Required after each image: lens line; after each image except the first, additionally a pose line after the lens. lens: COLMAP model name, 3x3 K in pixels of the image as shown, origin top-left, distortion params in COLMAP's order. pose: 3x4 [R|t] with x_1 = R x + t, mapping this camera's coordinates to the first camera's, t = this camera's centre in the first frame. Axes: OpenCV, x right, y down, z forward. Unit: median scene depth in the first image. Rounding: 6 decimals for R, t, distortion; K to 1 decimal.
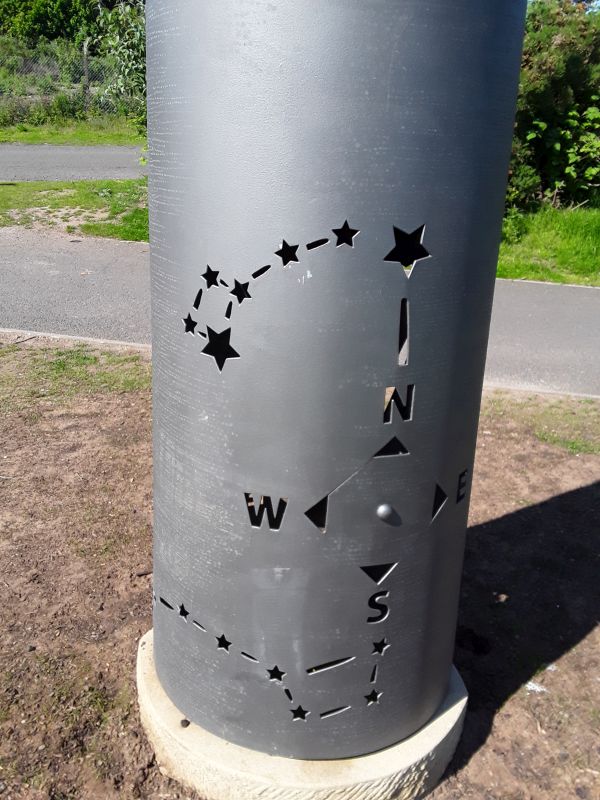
lens RADIAL K [[637.5, 0, 300.0], [0, 637.5, 400.0], [0, 0, 1]] dist [0.123063, -0.180885]
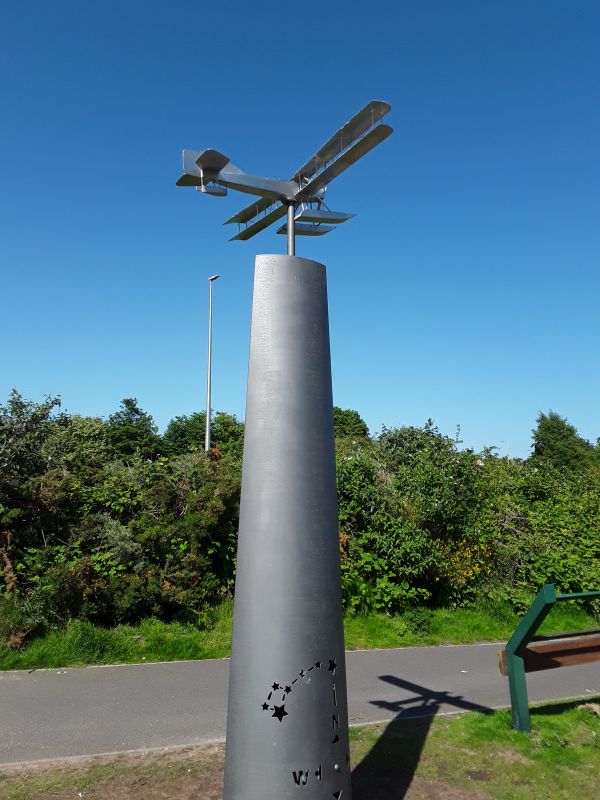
lens RADIAL K [[637.5, 0, 300.0], [0, 637.5, 400.0], [0, 0, 1]] dist [0.123063, -0.180885]
pose [[0.846297, 0.053703, 0.529998, -1.563926], [0.238117, 0.851846, -0.466539, 0.095999], [-0.476532, 0.521032, 0.708127, -1.712224]]
